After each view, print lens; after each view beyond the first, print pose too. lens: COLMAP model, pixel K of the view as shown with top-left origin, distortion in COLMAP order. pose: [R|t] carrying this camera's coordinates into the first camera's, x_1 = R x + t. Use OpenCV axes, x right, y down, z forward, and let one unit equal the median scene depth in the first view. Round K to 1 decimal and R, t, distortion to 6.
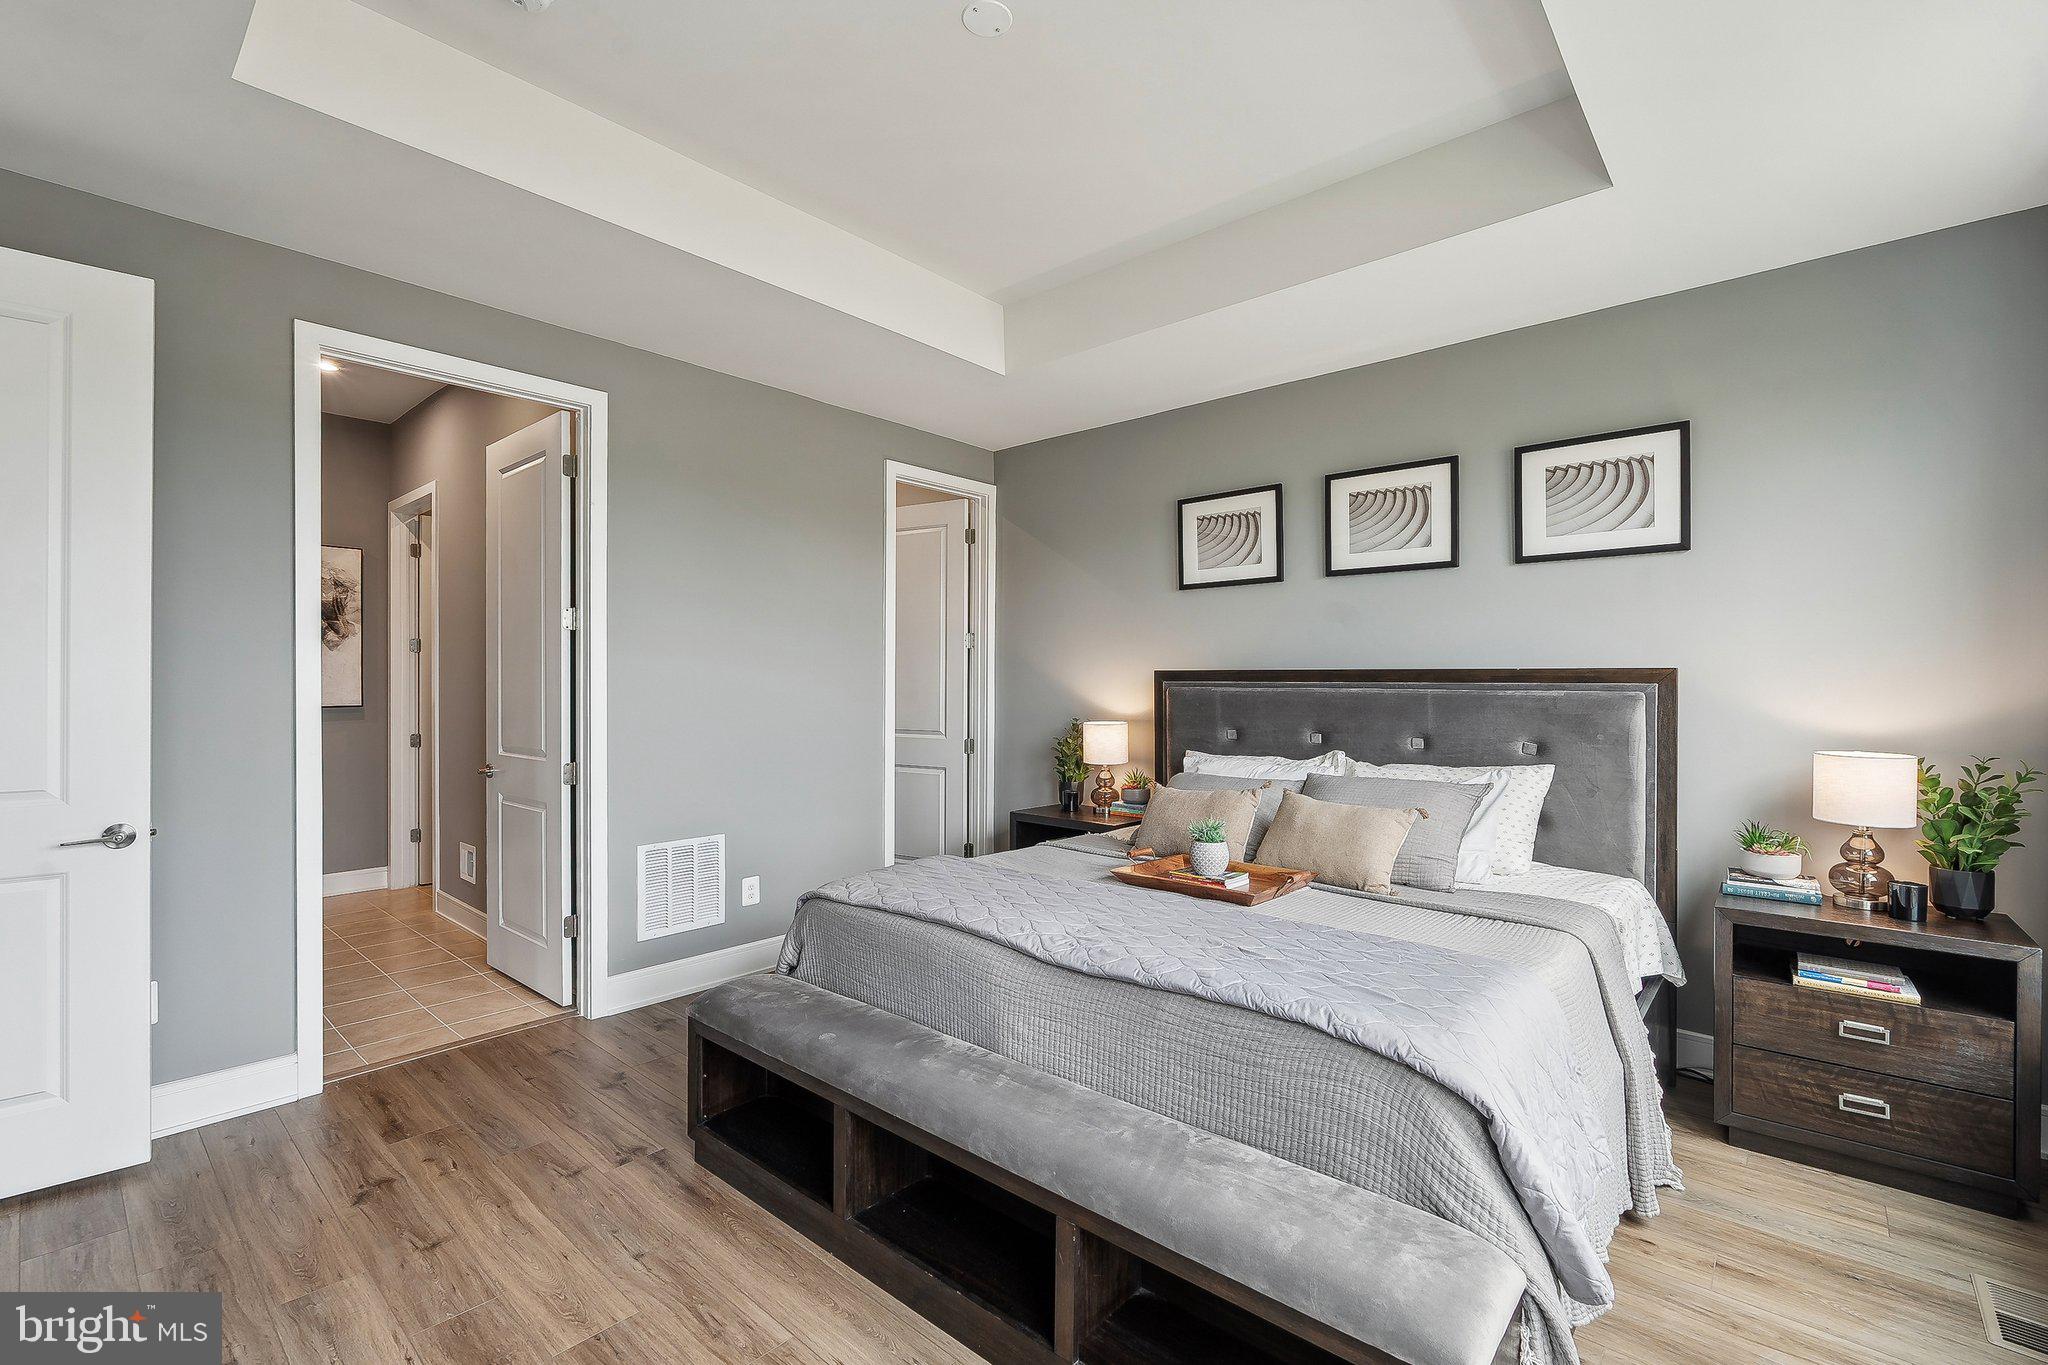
lens RADIAL K [[902.1, 0, 1023.1], [0, 902.1, 681.5], [0, 0, 1]] dist [0.000008, 0.000037]
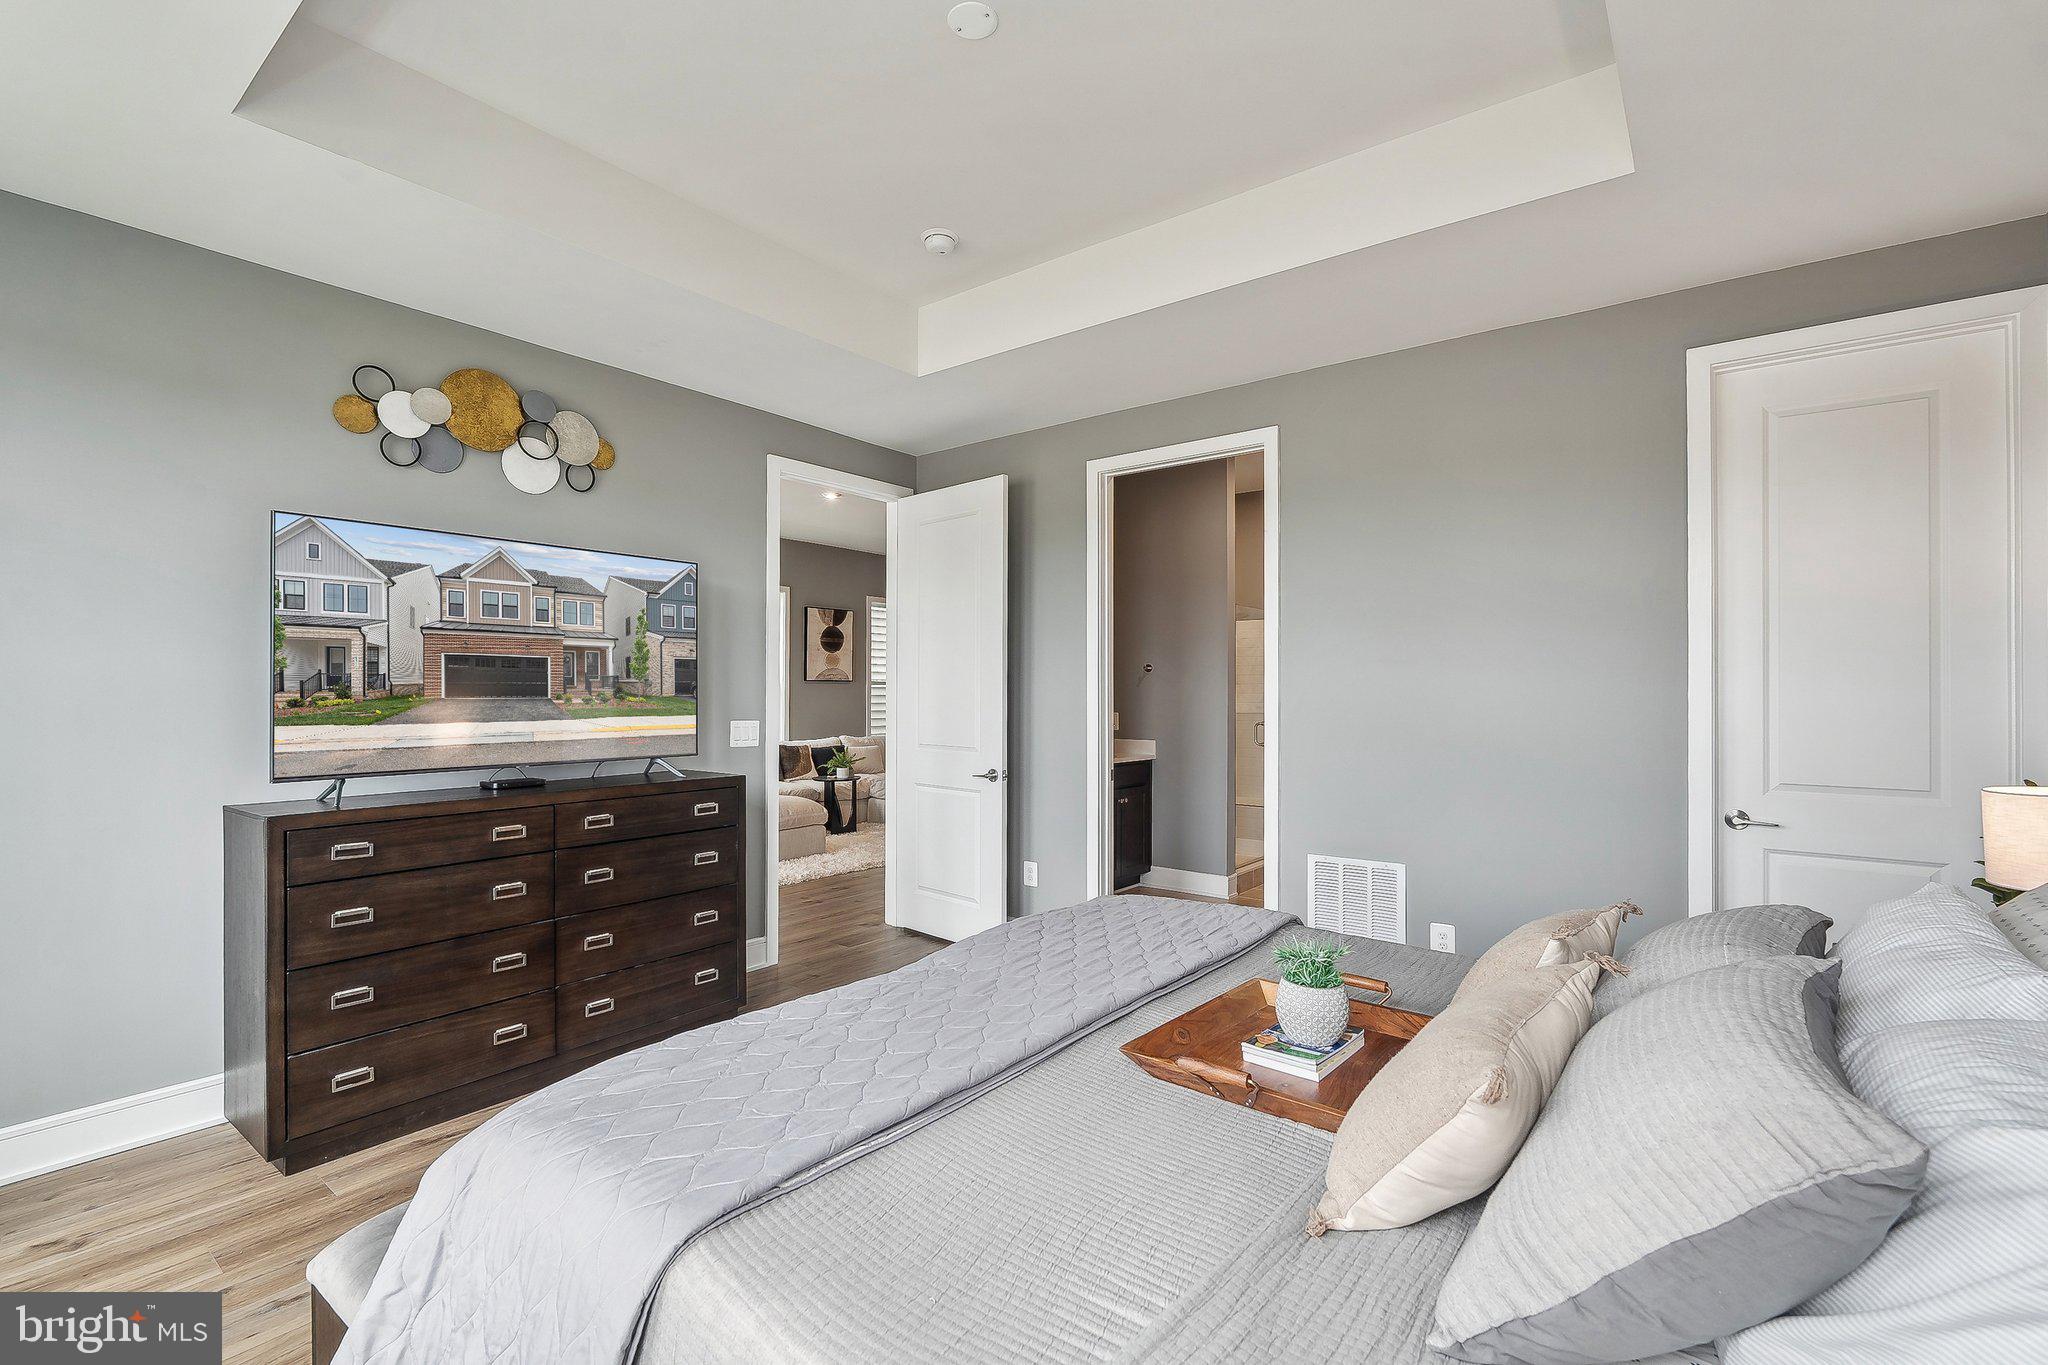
lens RADIAL K [[902.1, 0, 1010.3], [0, 902.1, 685.7], [0, 0, 1]] dist [0.000008, 0.000037]
pose [[0.071526, -0.001814, -0.997437, 0.377327], [0.000542, 0.999998, -0.001779, -0.005230], [0.997439, -0.000413, 0.071527, 0.385727]]
